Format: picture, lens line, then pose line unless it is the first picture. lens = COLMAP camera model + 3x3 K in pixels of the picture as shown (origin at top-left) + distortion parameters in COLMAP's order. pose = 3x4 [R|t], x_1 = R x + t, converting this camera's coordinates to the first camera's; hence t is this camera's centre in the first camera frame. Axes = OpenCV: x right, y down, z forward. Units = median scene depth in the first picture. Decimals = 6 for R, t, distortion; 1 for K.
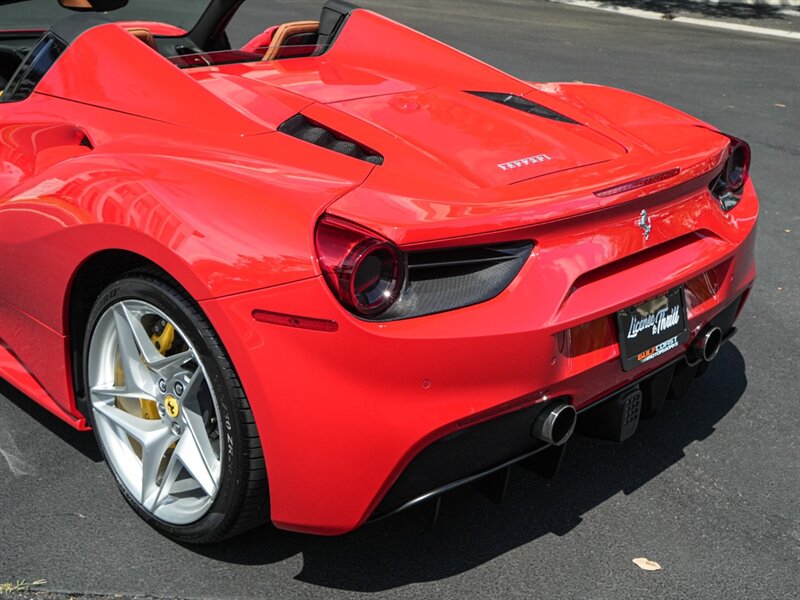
lens RADIAL K [[1069.0, 0, 488.0], [0, 1069.0, 249.9], [0, 0, 1]] dist [-0.013519, 0.000000]
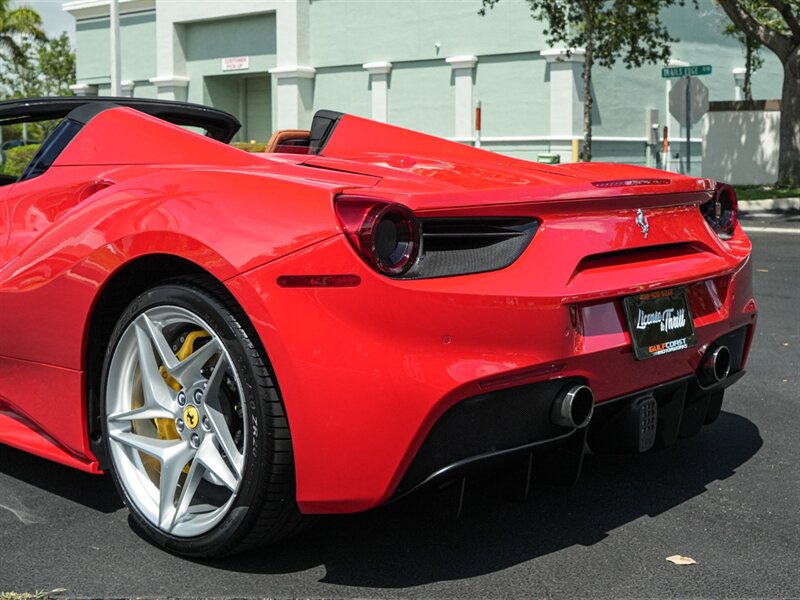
lens RADIAL K [[1129.7, 0, 439.8], [0, 1129.7, 229.0], [0, 0, 1]] dist [-0.007502, 0.000000]
pose [[0.998102, -0.061028, -0.008225, -0.042230], [0.056739, 0.963320, -0.262288, 0.264451], [0.023930, 0.261324, 0.964954, -0.066667]]
